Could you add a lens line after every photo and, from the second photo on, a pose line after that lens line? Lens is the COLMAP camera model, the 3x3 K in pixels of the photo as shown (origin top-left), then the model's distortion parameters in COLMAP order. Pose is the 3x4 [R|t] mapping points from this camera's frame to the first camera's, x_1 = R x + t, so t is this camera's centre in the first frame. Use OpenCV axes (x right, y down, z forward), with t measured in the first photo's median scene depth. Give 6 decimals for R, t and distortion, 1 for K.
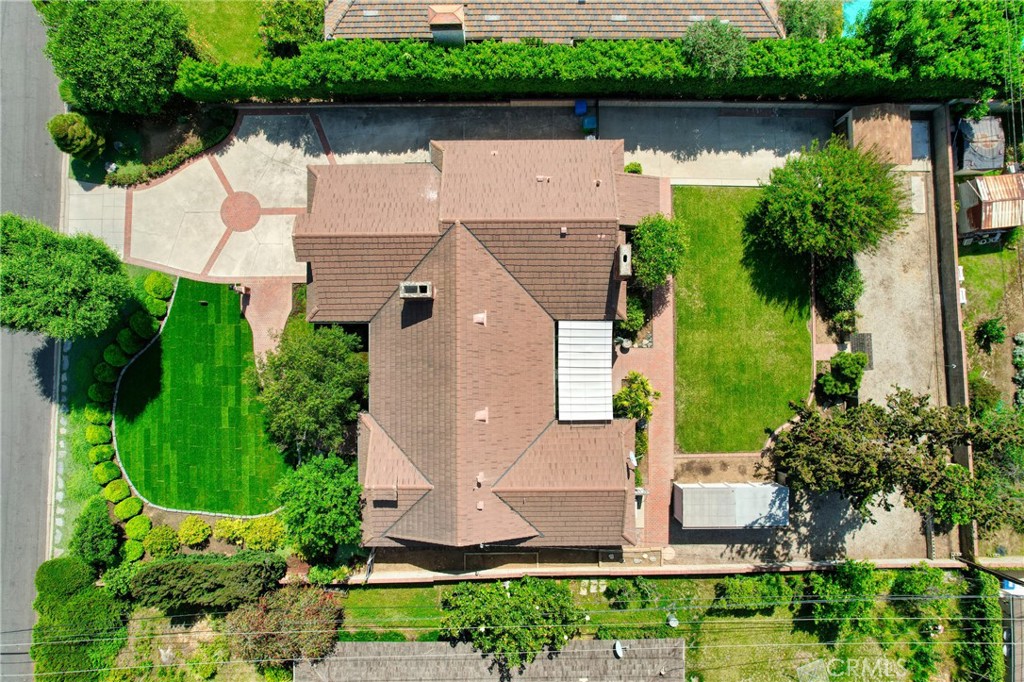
lens RADIAL K [[655.7, 0, 513.7], [0, 655.7, 347.4], [0, 0, 1]] dist [-0.066226, 0.058441]
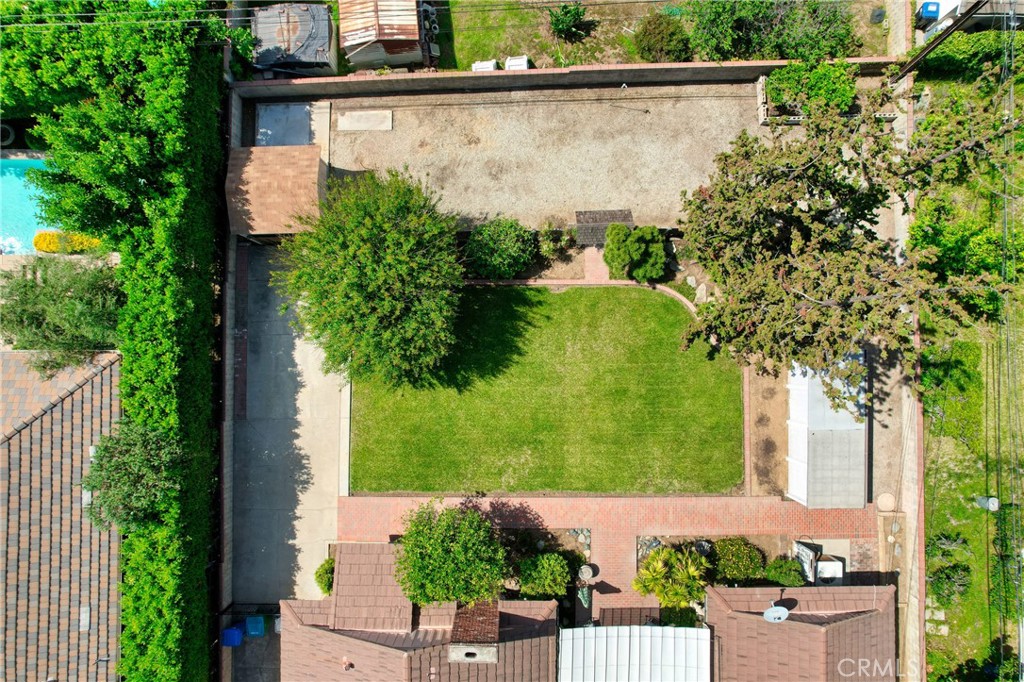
lens RADIAL K [[656.7, 0, 513.4], [0, 656.7, 343.7], [0, 0, 1]] dist [-0.086924, 0.079689]
pose [[0.008278, -0.999760, 0.020265, 0.392284], [0.999639, 0.008791, 0.025371, -0.098380], [-0.025543, 0.020047, 0.999473, 0.327657]]
